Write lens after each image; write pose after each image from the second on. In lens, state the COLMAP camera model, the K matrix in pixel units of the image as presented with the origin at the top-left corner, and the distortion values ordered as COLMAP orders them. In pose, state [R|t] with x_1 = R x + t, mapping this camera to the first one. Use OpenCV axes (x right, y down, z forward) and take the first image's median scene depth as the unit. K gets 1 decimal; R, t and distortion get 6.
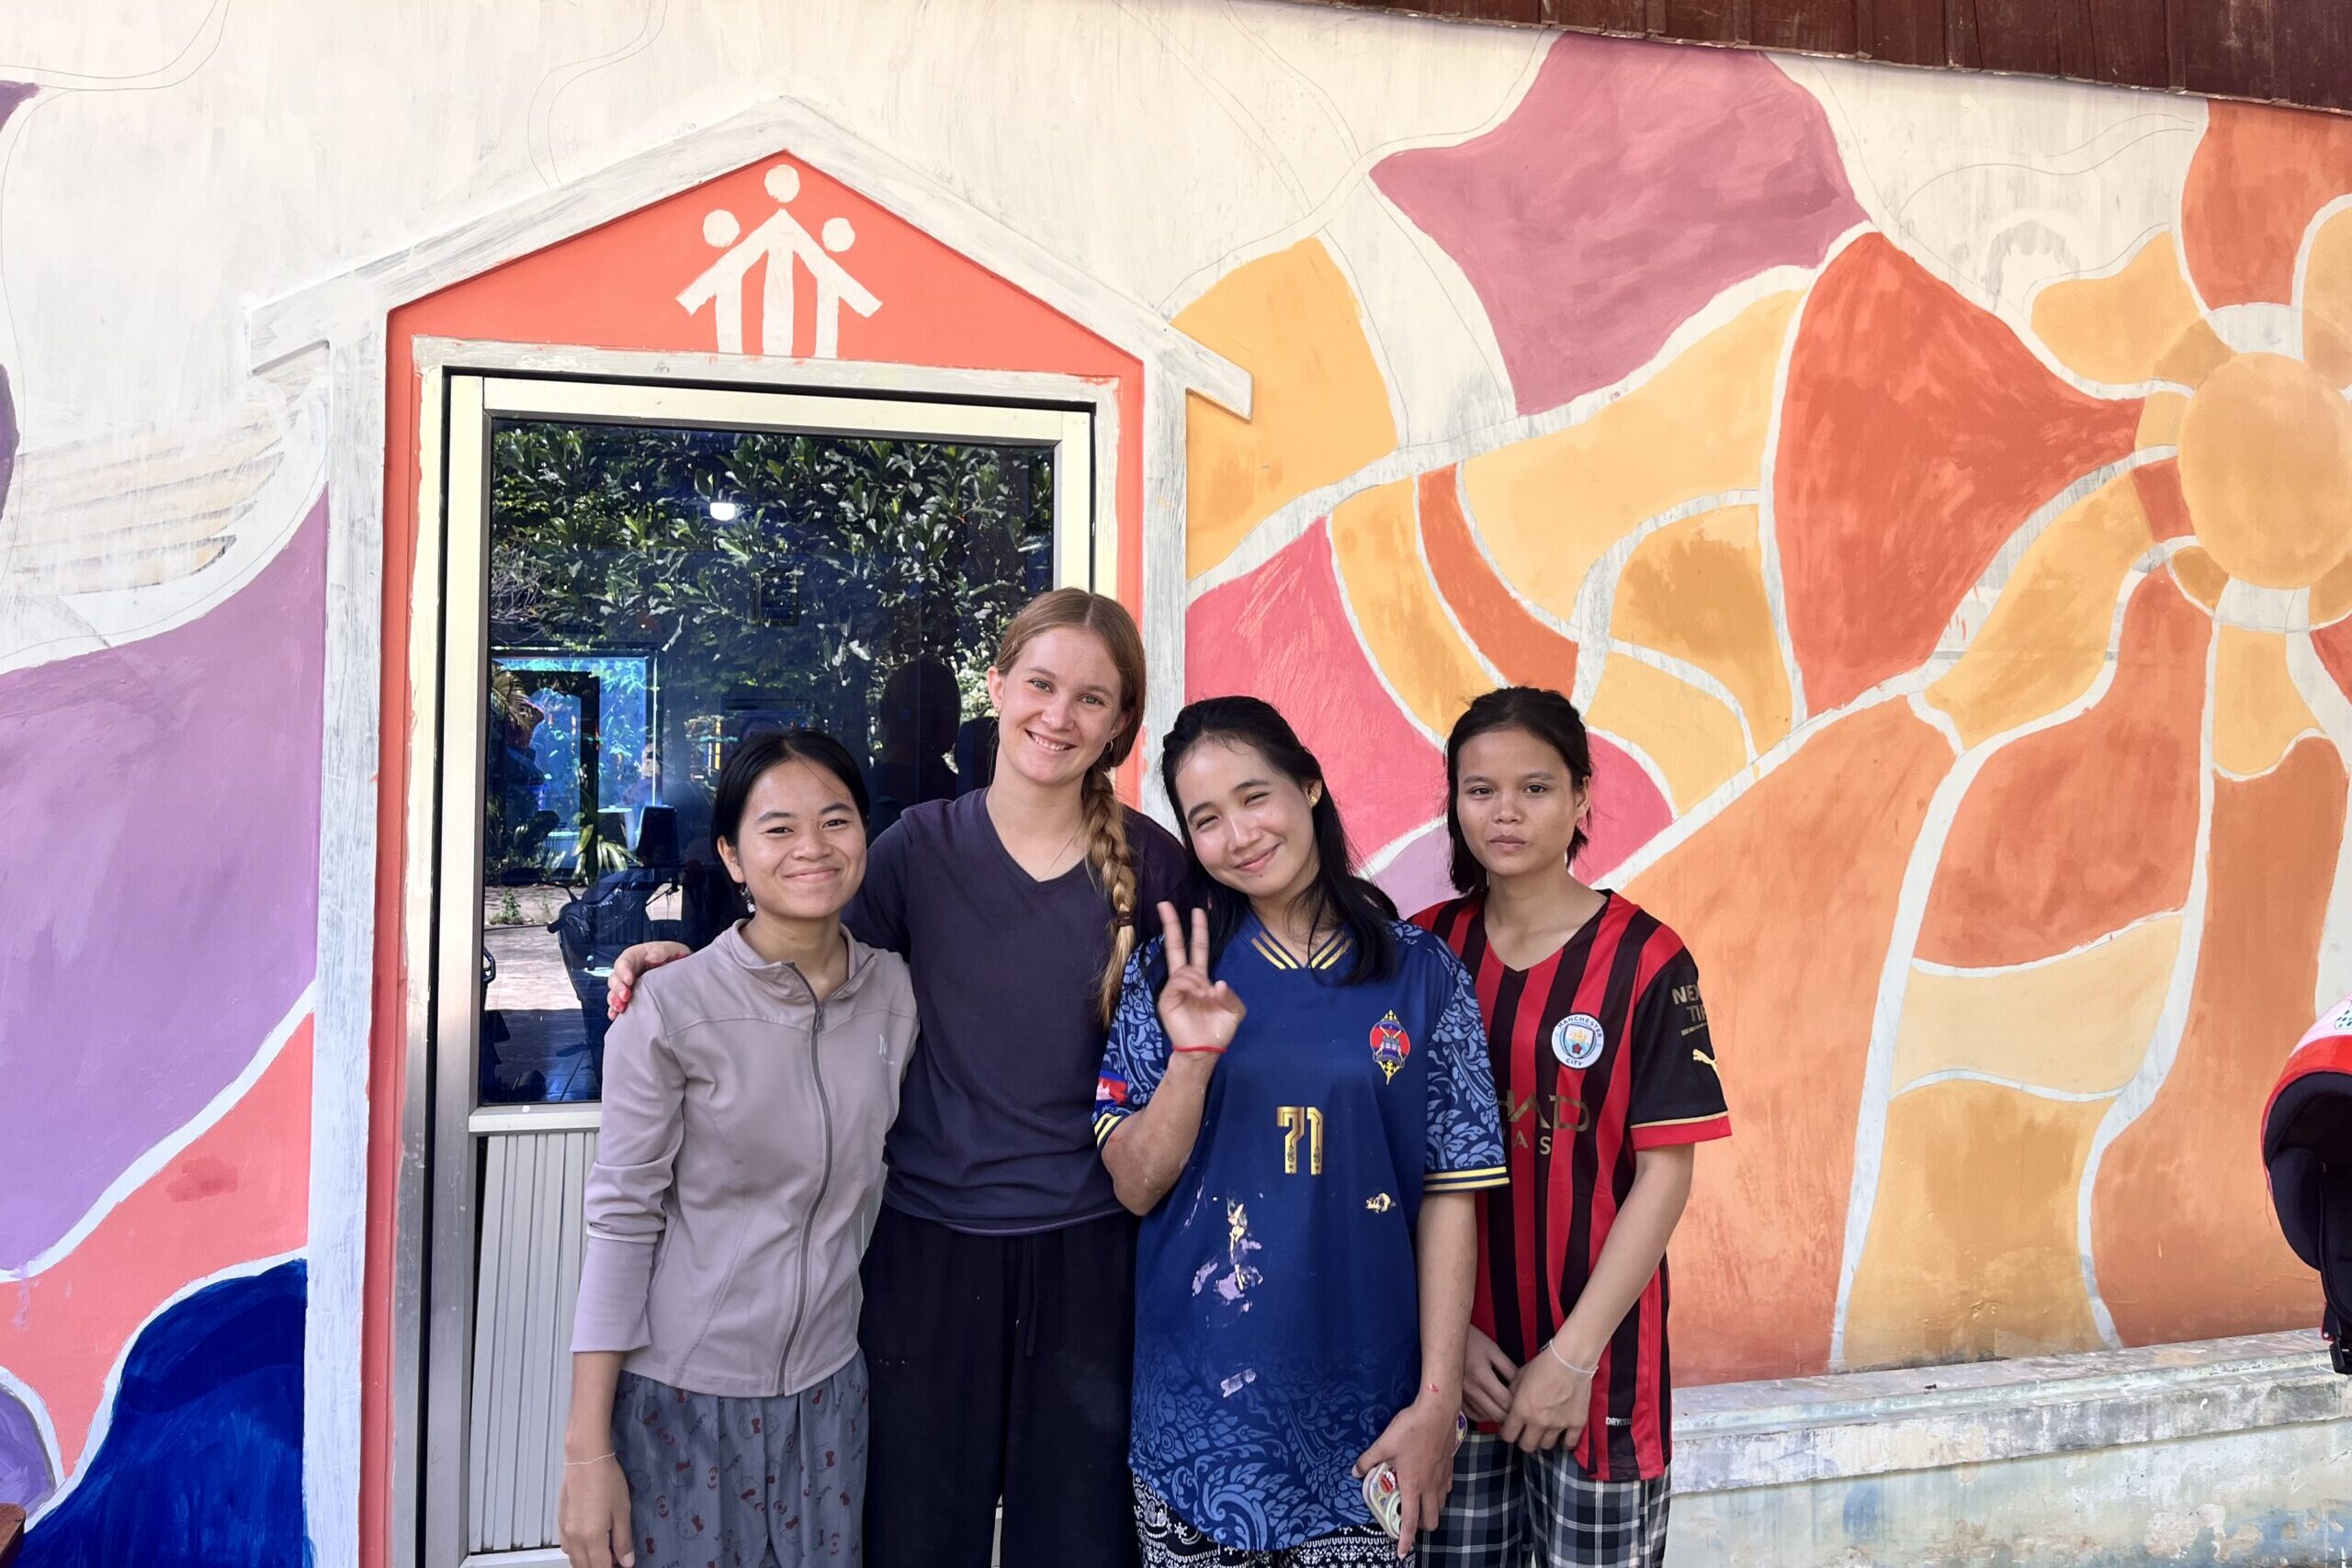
lens RADIAL K [[1767.1, 0, 1198.3], [0, 1767.1, 676.2], [0, 0, 1]] dist [-0.009484, -0.036719]
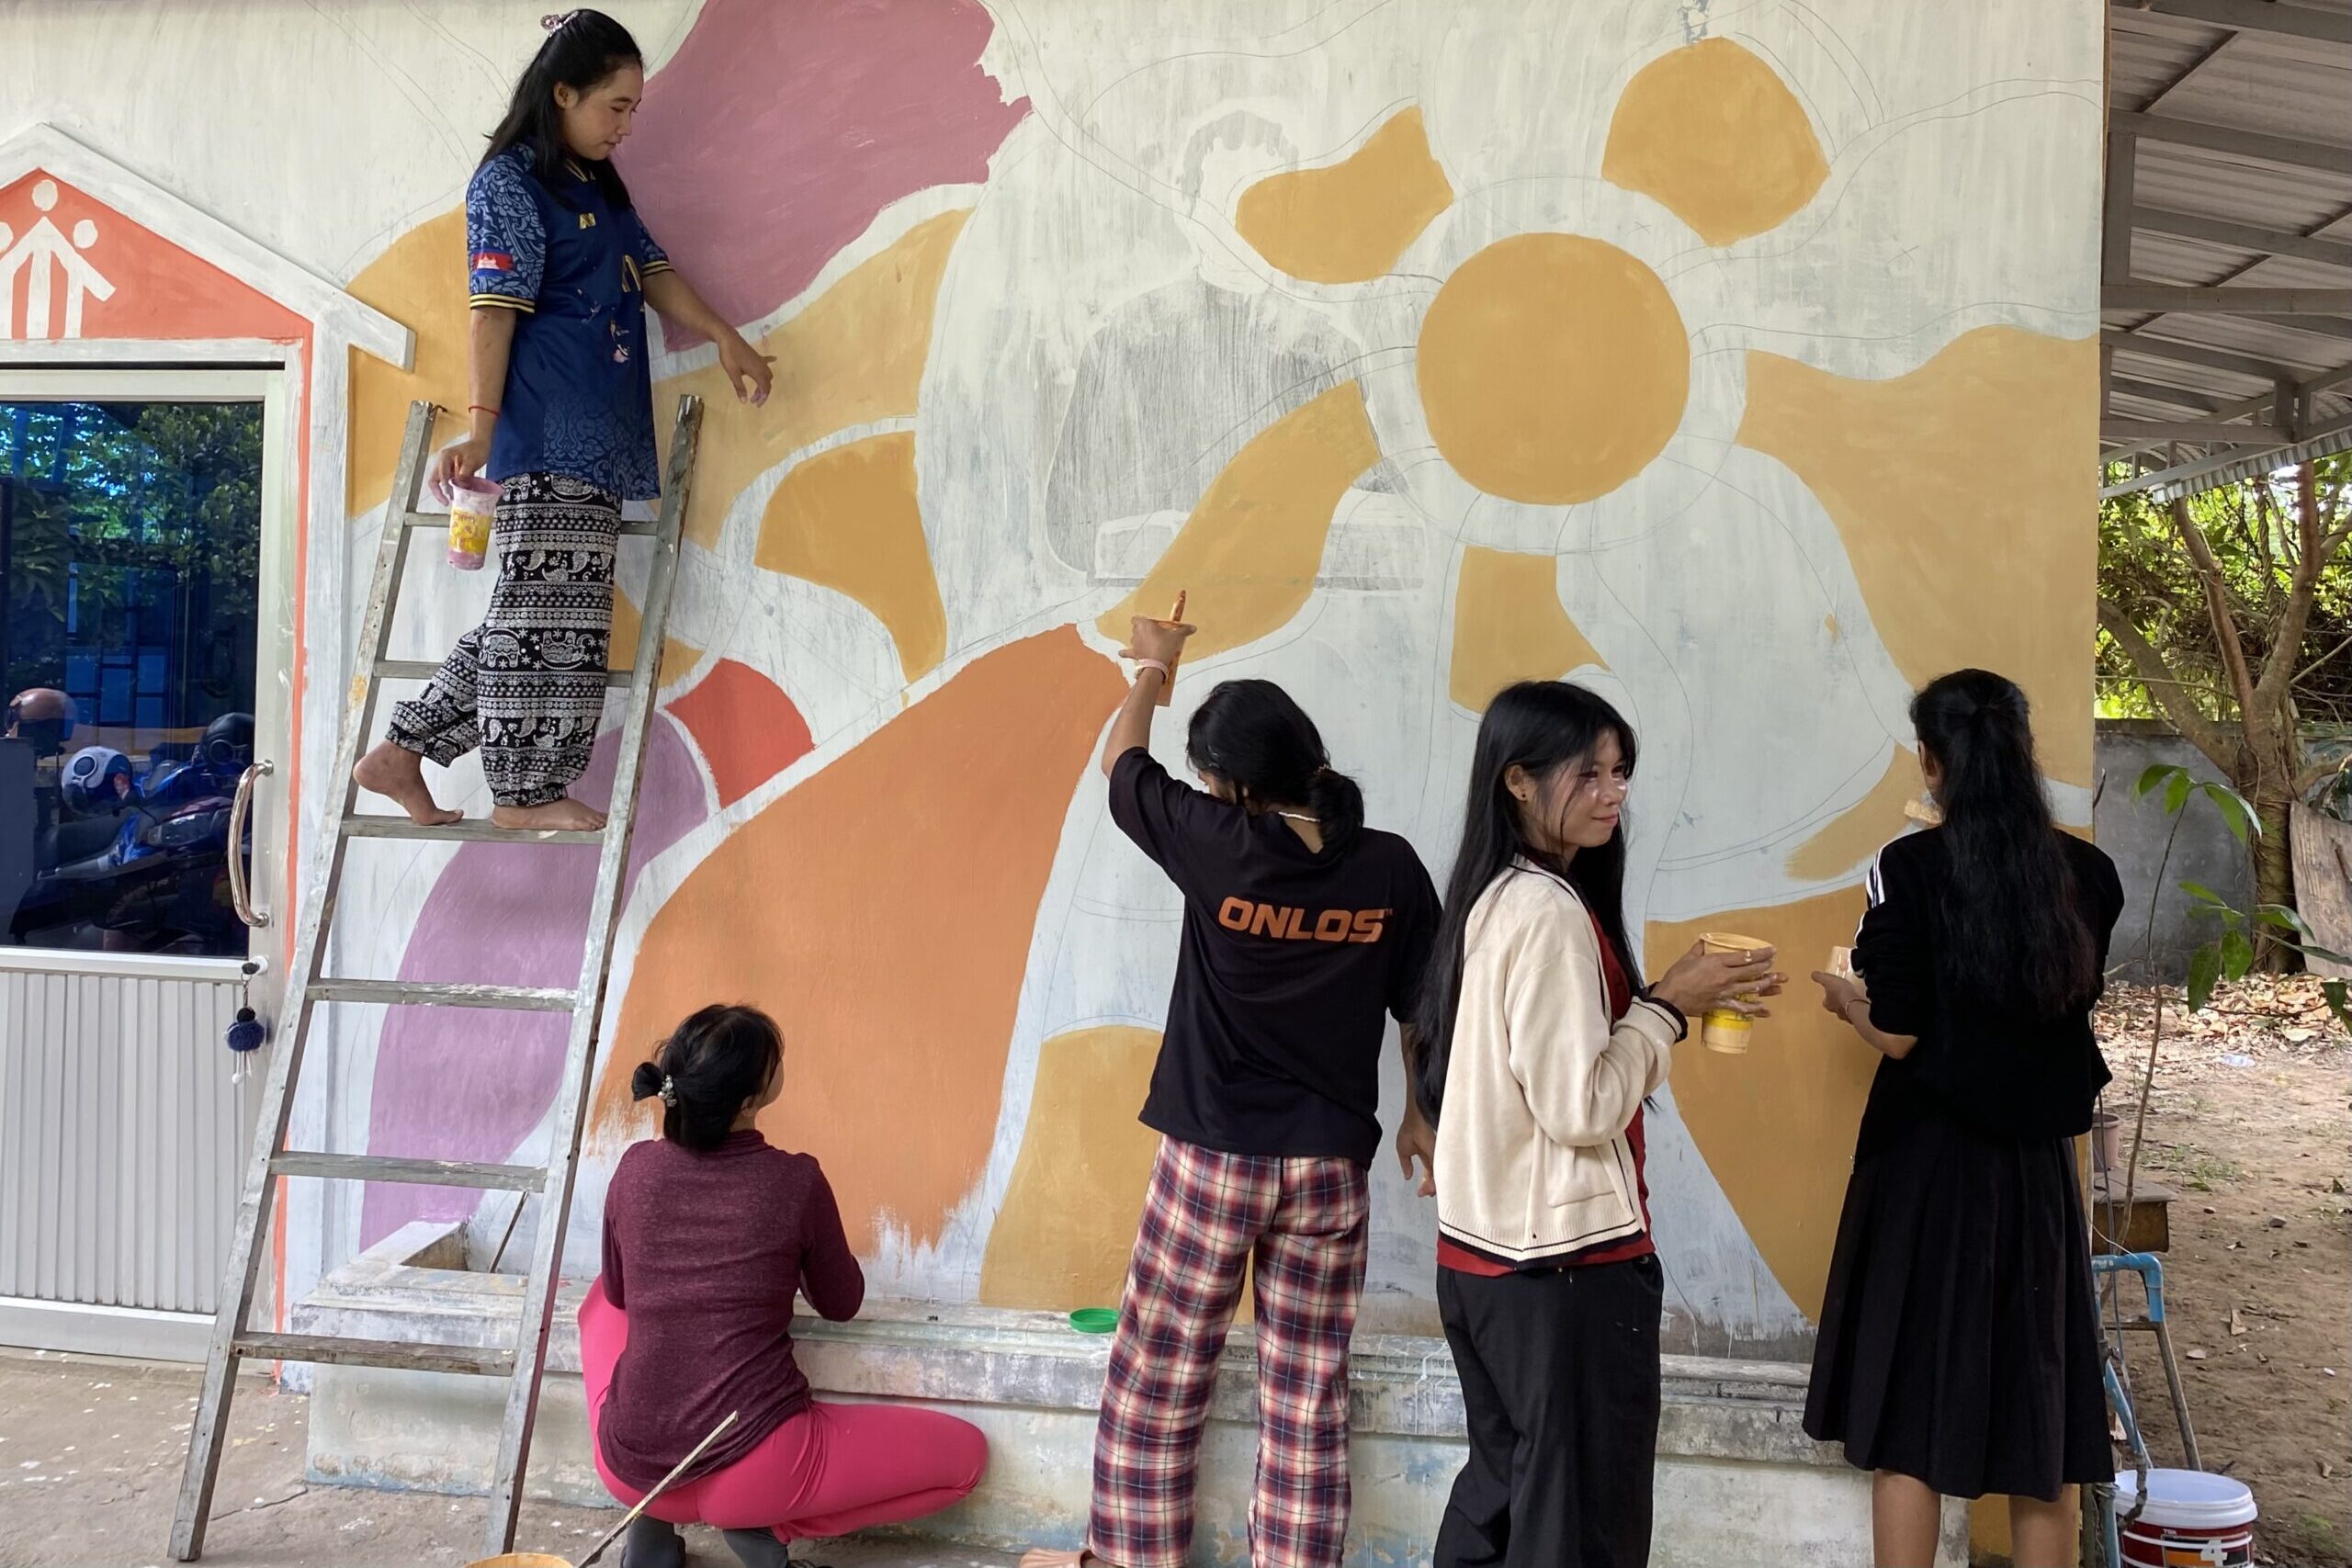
lens RADIAL K [[1757.7, 0, 1218.1], [0, 1757.7, 726.4], [0, 0, 1]] dist [-0.009771, -0.035508]
pose [[0.944246, 0.014224, -0.328934, 0.878999], [-0.006164, 0.999655, 0.025533, 0.046411], [0.329183, -0.022082, 0.944008, 0.134496]]
